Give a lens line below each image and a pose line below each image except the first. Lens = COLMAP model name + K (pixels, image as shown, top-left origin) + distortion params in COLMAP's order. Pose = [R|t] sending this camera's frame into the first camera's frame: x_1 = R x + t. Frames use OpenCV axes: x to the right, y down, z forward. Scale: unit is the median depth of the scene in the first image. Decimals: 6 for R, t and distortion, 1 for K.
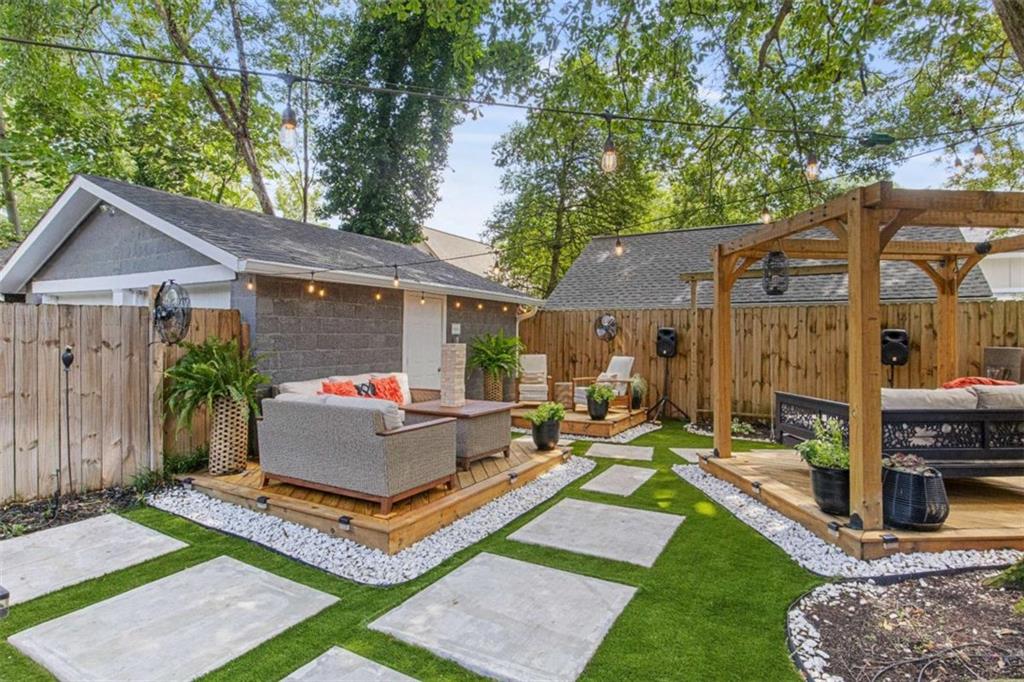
lens RADIAL K [[521.4, 0, 511.3], [0, 521.4, 339.5], [0, 0, 1]] dist [-0.002298, 0.000369]
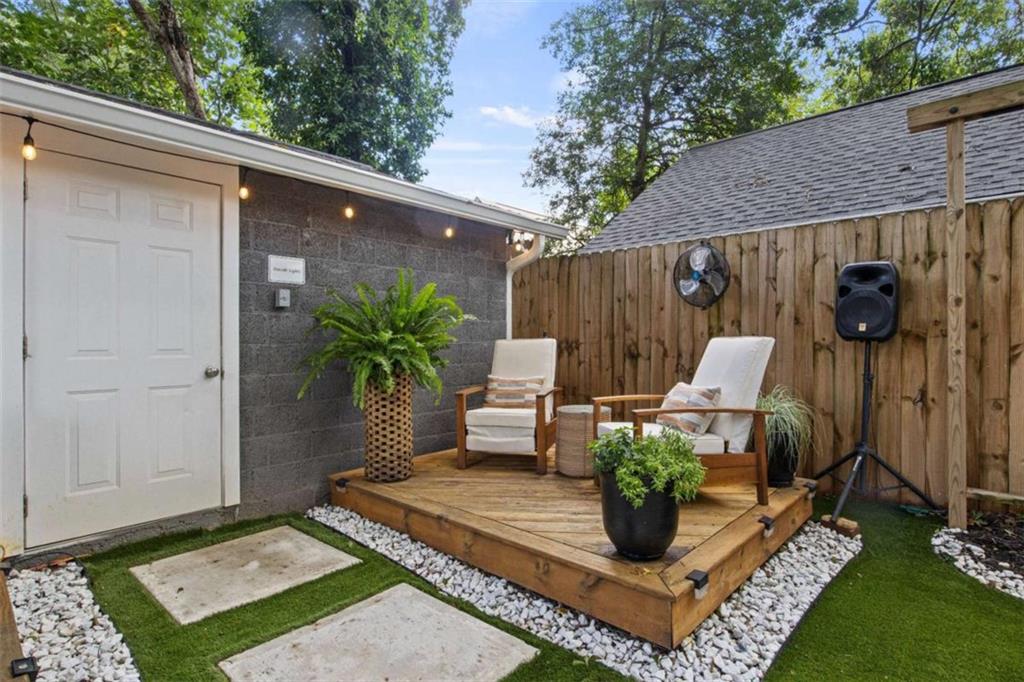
lens RADIAL K [[521.4, 0, 514.0], [0, 521.4, 342.1], [0, 0, 1]] dist [-0.002298, 0.000369]
pose [[0.976029, -0.008209, -0.217484, 0.133246], [0.008859, 0.999959, 0.002016, 0.031709], [0.217459, -0.003894, 0.976062, 0.584436]]
